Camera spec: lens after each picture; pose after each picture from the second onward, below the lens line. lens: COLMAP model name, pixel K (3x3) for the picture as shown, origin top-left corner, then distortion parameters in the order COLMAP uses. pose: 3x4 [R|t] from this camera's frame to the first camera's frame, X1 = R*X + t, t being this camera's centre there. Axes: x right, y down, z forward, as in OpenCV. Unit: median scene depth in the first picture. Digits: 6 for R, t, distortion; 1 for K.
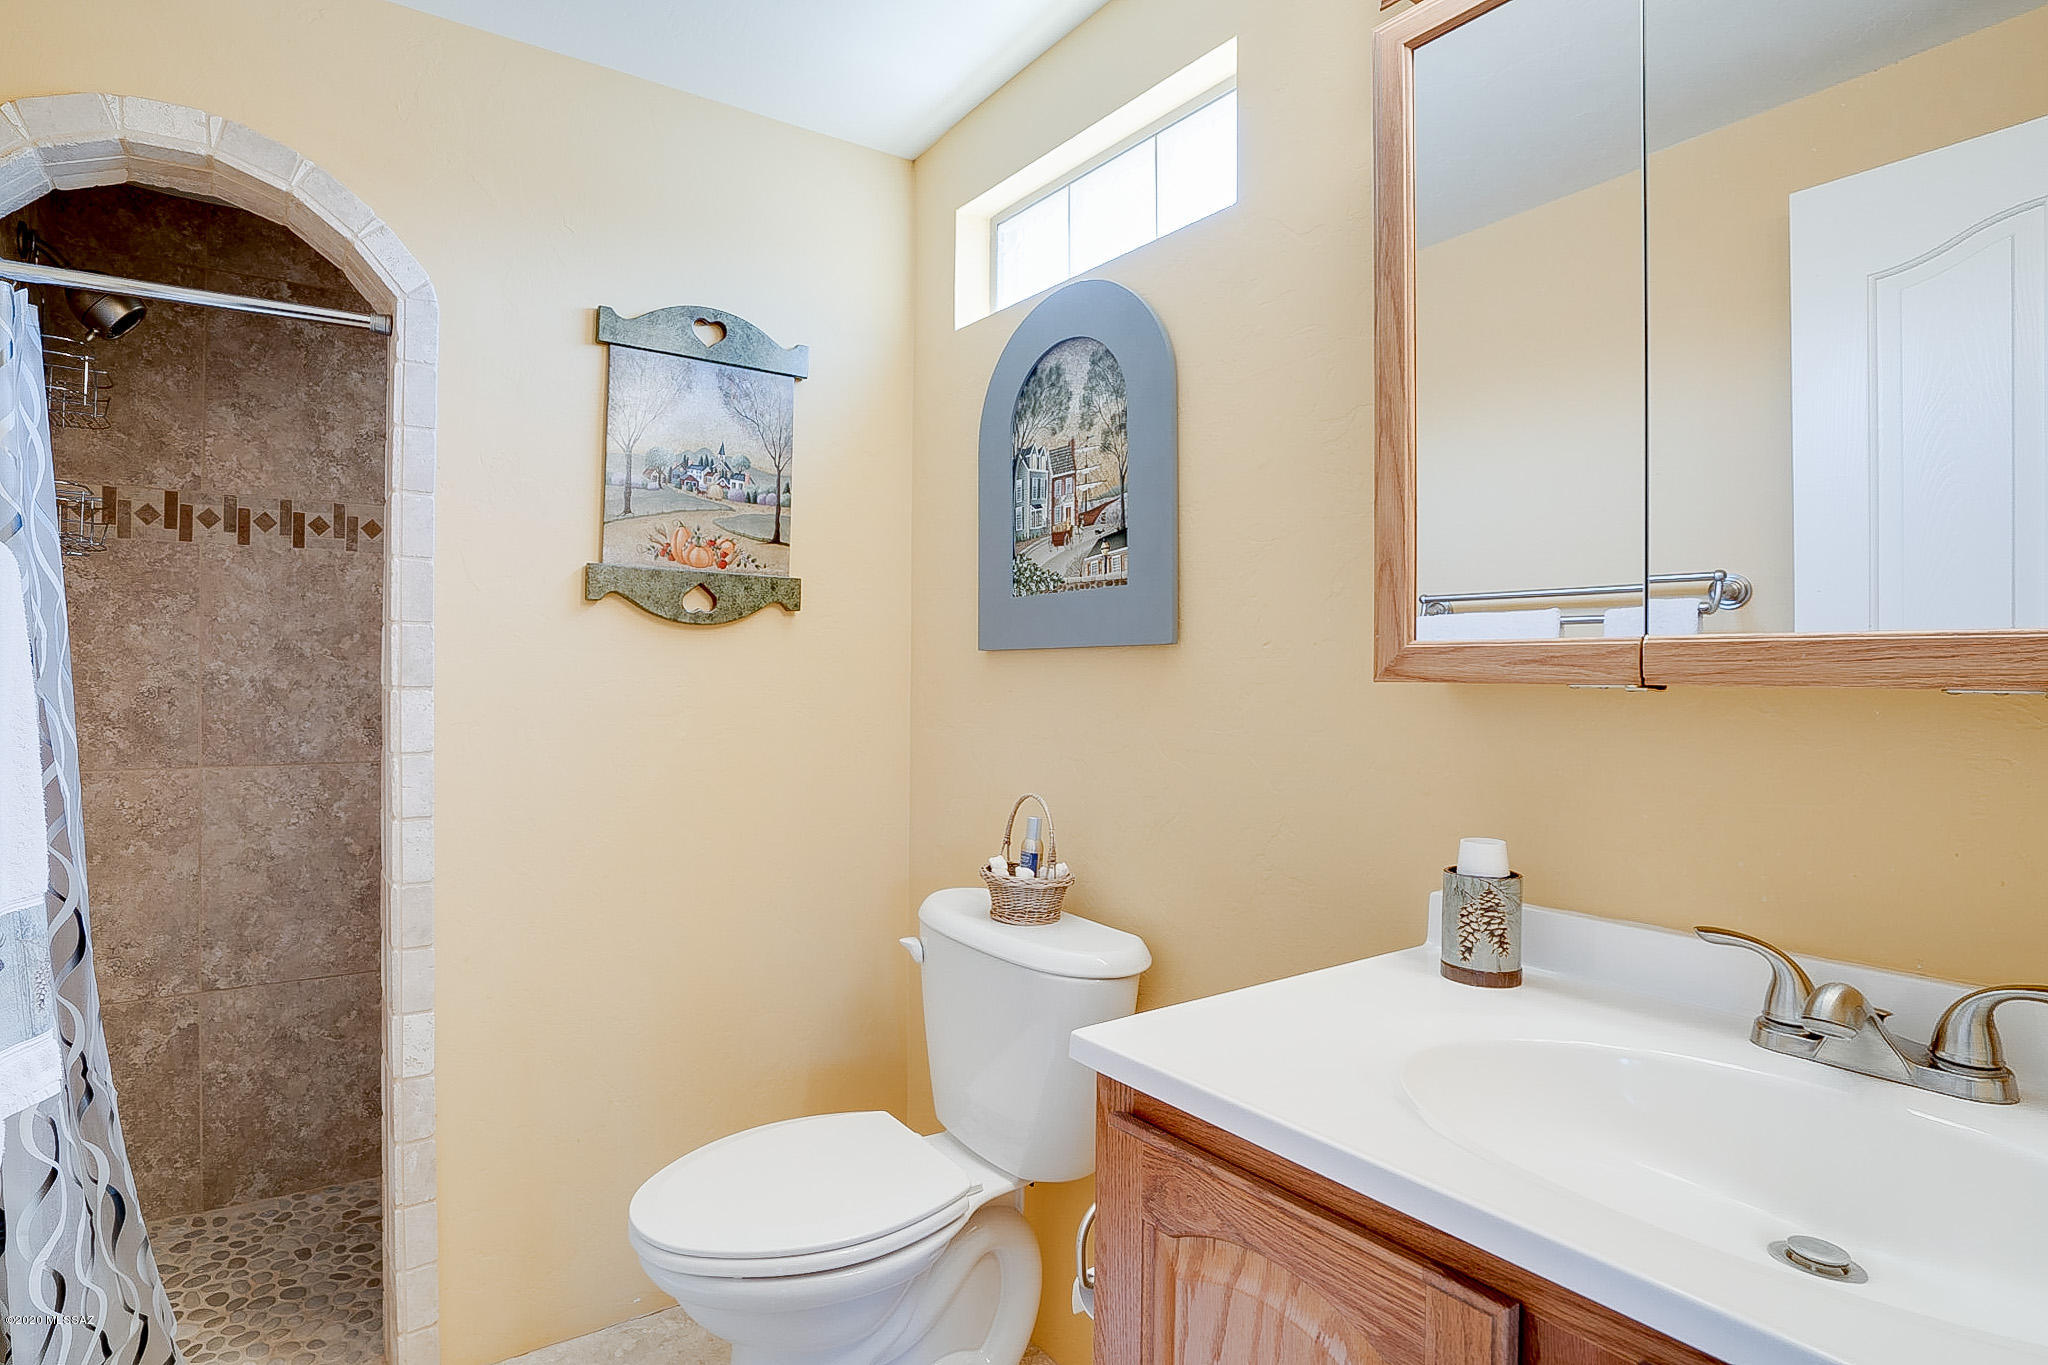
lens RADIAL K [[1164.2, 0, 1022.5], [0, 1164.2, 656.9], [0, 0, 1]] dist [-0.060862, 0.023958]
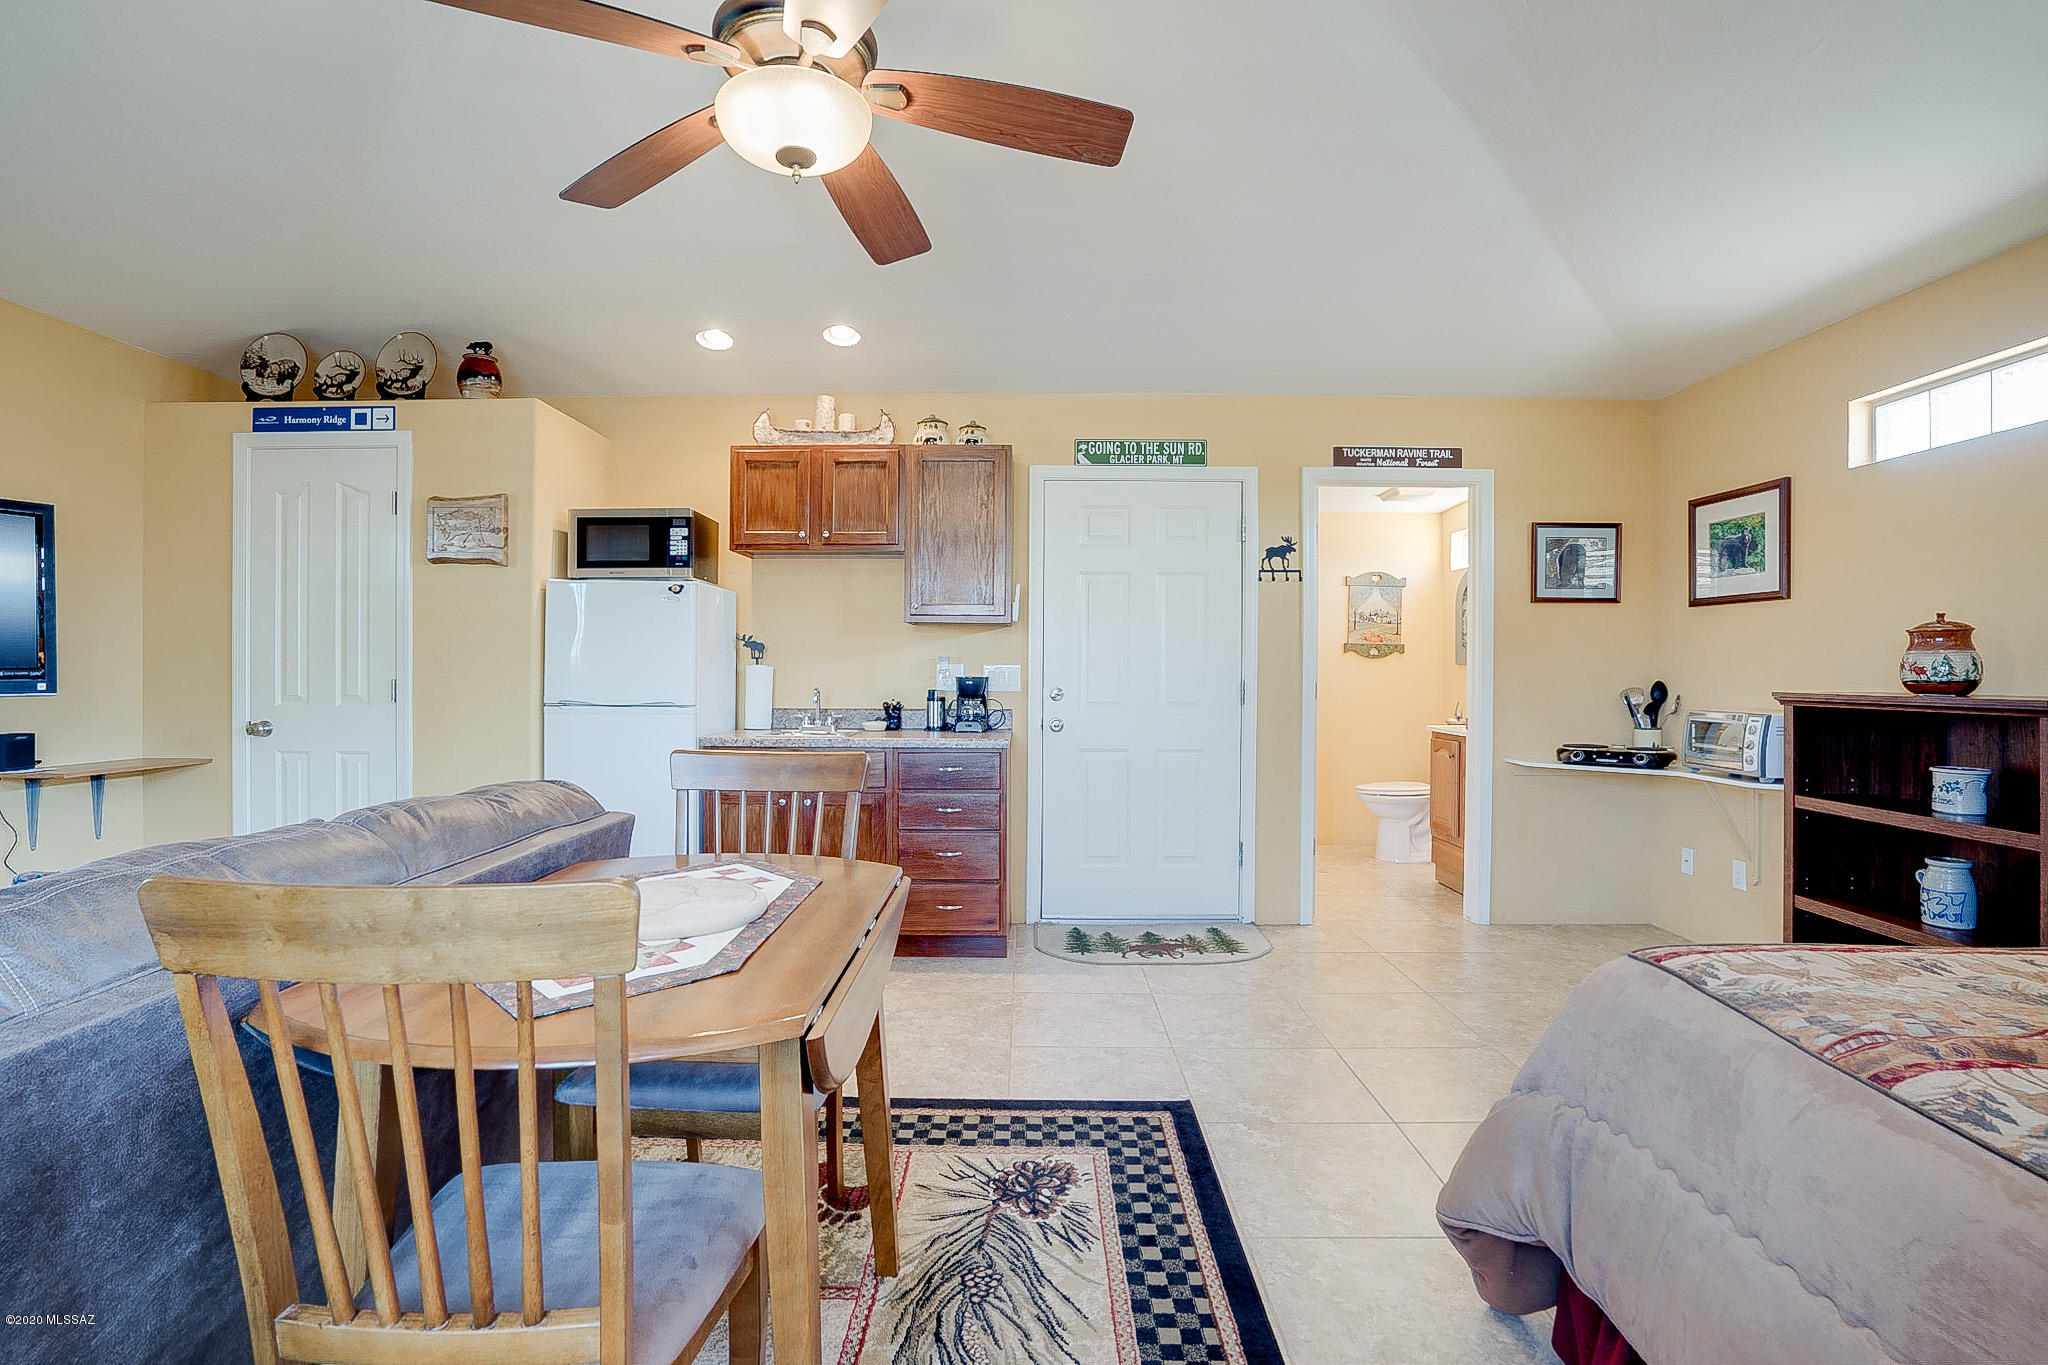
lens RADIAL K [[954.0, 0, 1015.7], [0, 954.0, 677.3], [0, 0, 1]] dist [-0.064969, 0.023919]
pose [[0.847935, 0.001661, -0.530098, 0.296027], [0.003101, 0.999962, 0.008094, 0.003270], [0.530092, -0.008507, 0.847898, -1.872222]]
